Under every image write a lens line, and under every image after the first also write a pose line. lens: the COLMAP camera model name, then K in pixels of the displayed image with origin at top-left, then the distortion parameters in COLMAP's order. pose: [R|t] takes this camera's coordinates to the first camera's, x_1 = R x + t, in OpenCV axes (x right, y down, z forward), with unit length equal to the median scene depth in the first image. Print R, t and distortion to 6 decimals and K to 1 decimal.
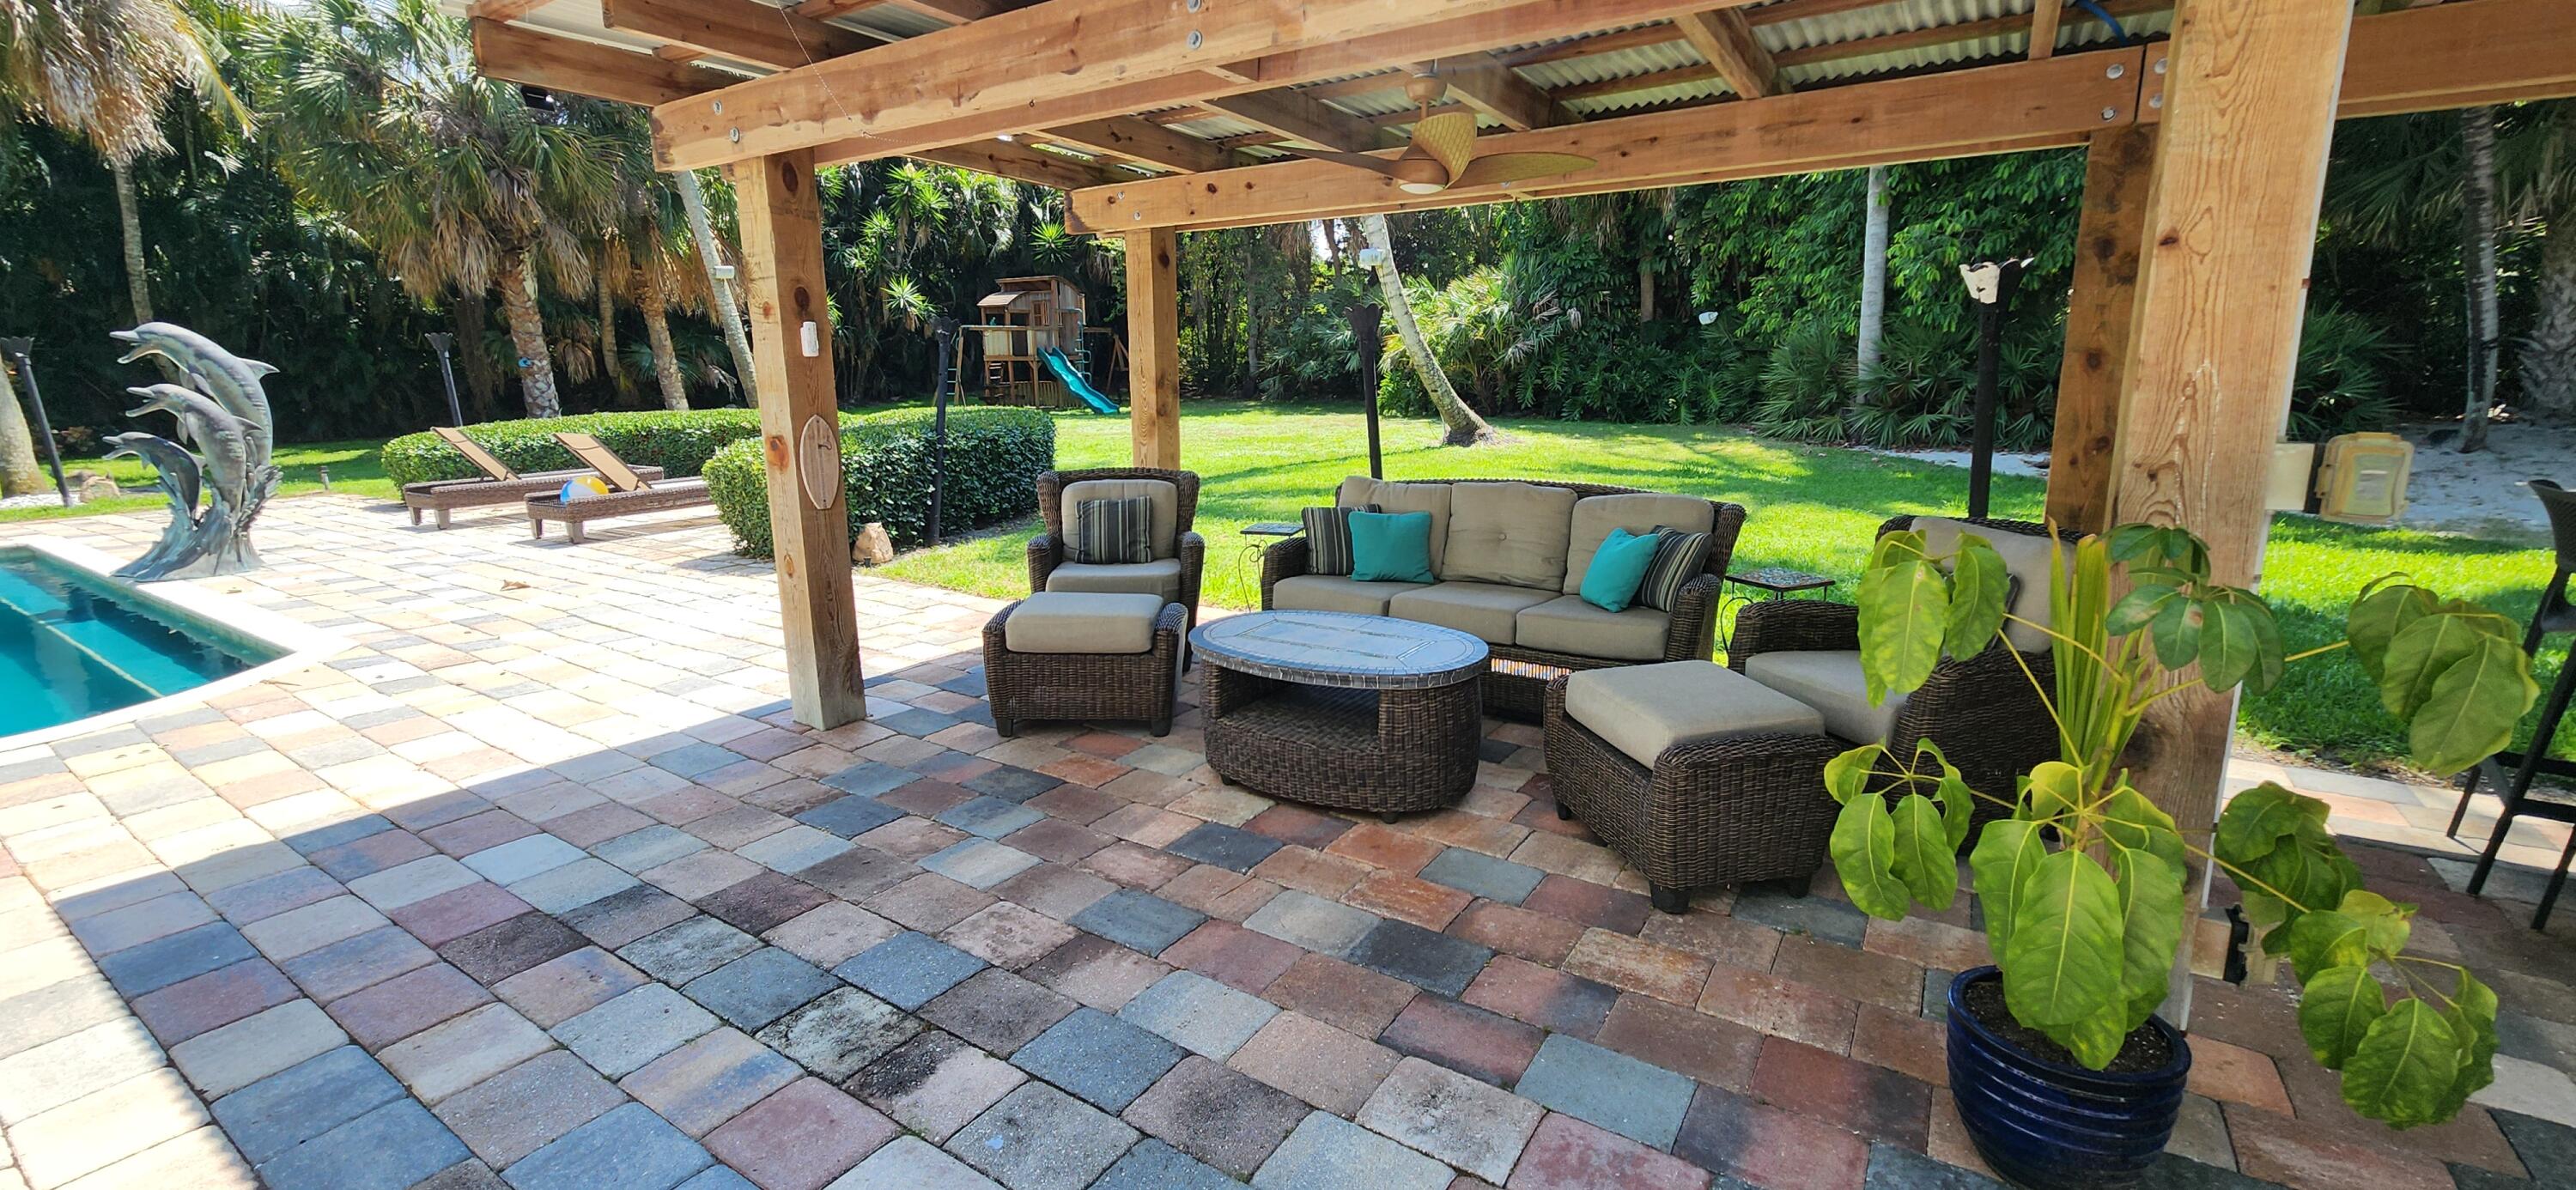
lens RADIAL K [[1049.6, 0, 1300.2], [0, 1049.6, 592.3], [0, 0, 1]] dist [-0.002382, 0.000154]
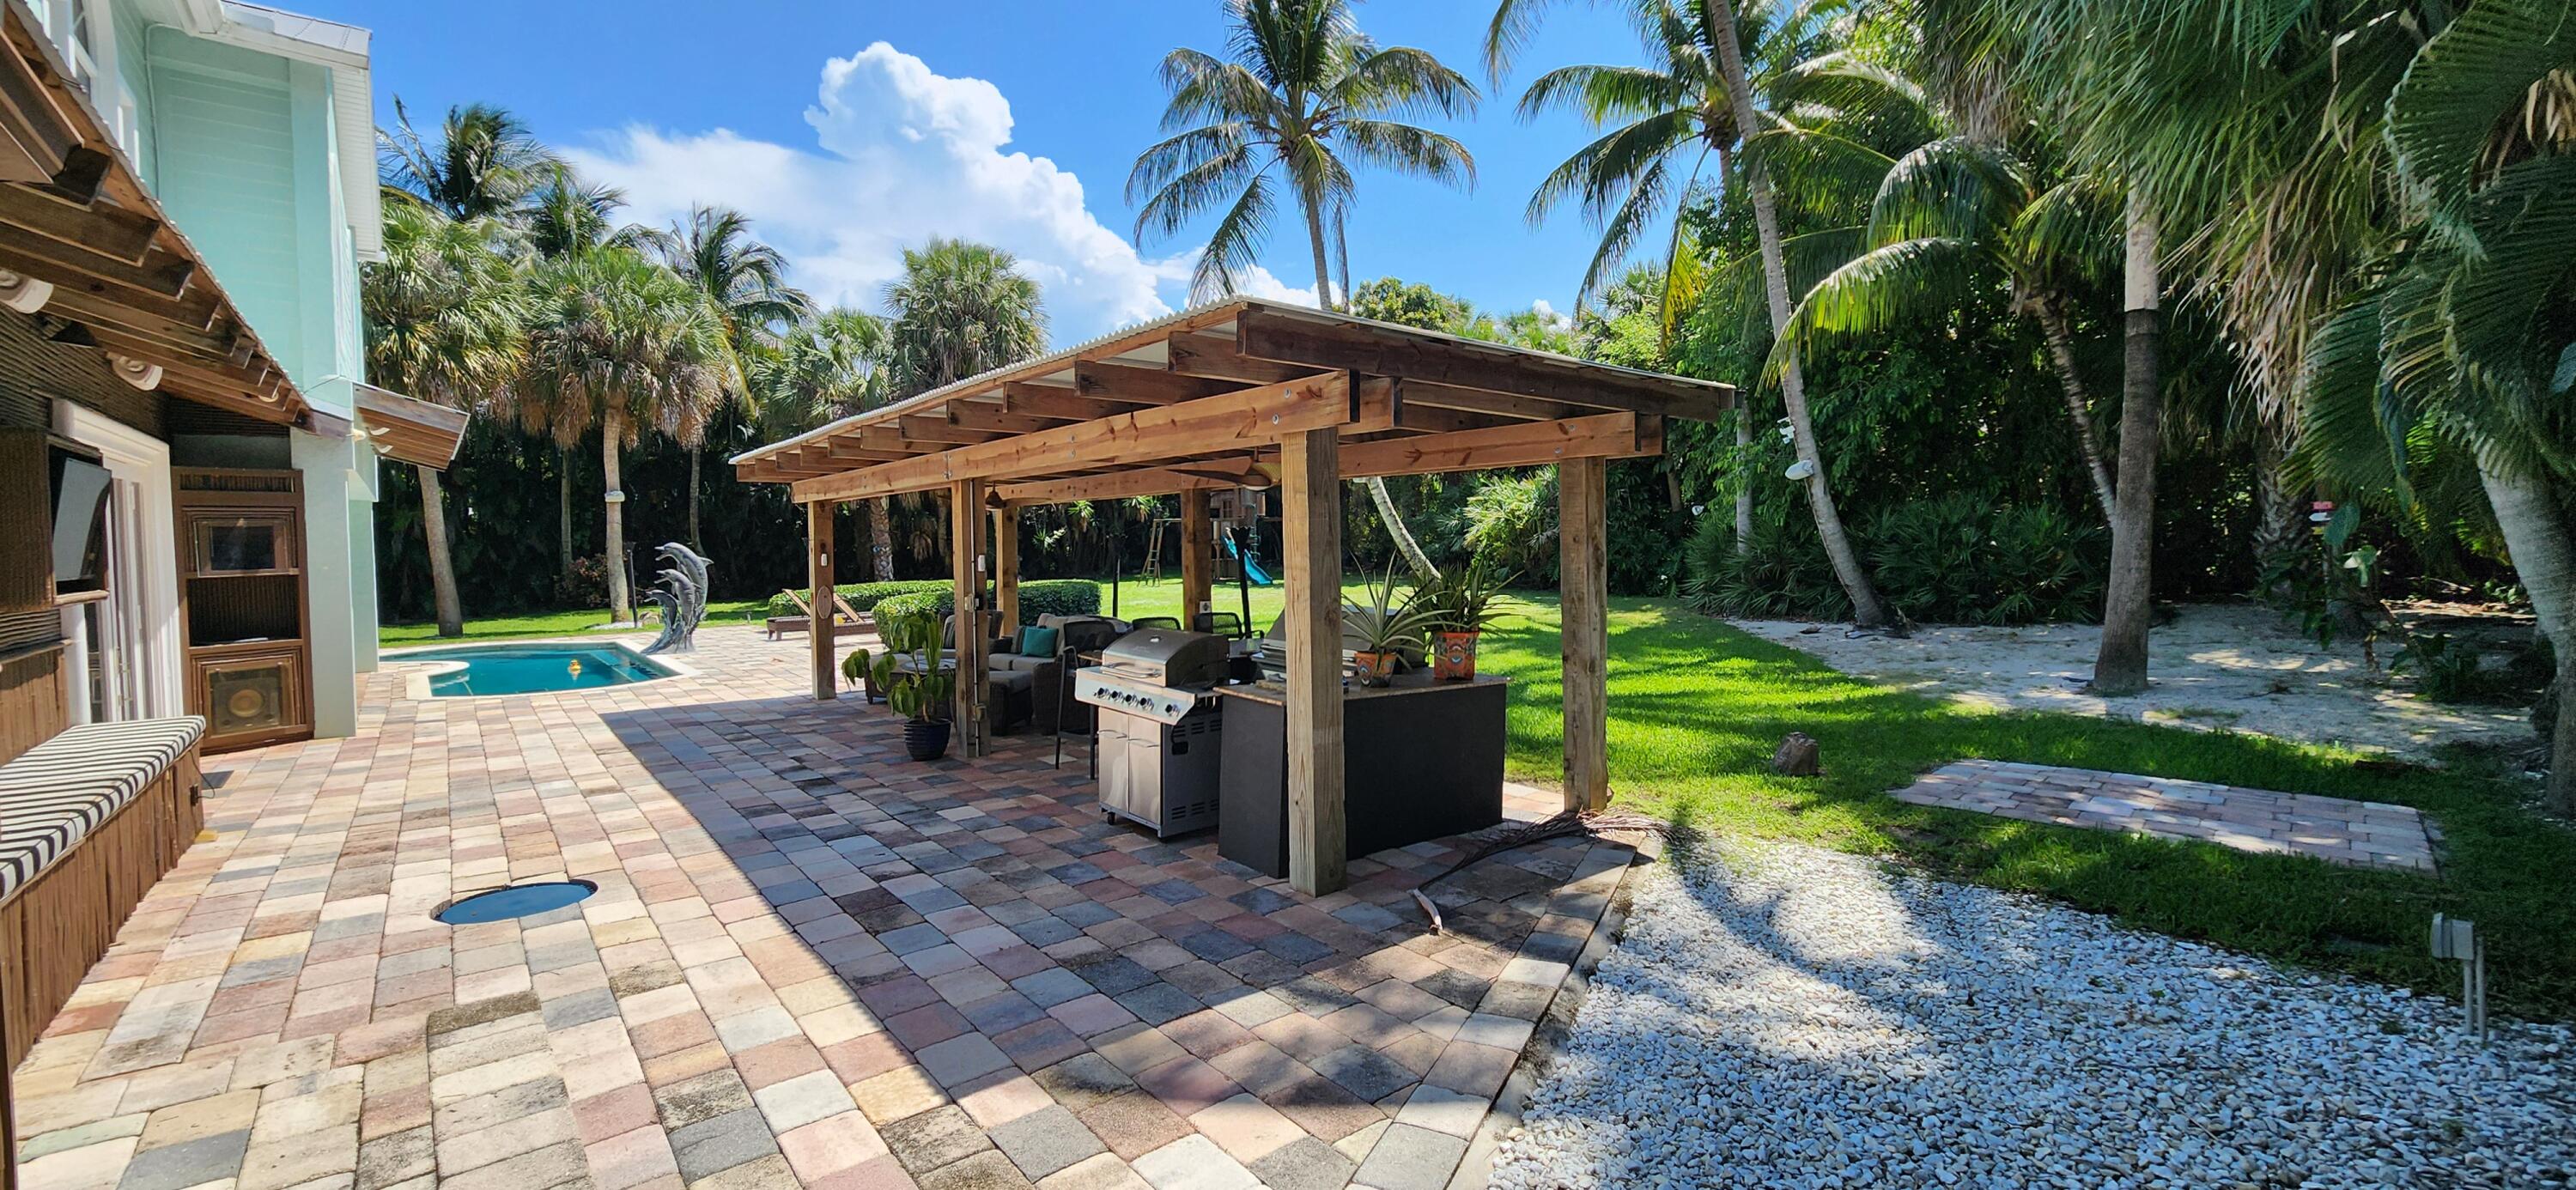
lens RADIAL K [[1049.6, 0, 1279.1], [0, 1049.6, 590.0], [0, 0, 1]] dist [-0.002382, 0.000154]
pose [[0.945239, 0.011020, -0.326192, 0.579668], [-0.063284, 0.986651, -0.150052, 0.065496], [0.320184, 0.162478, 0.933319, -0.441634]]
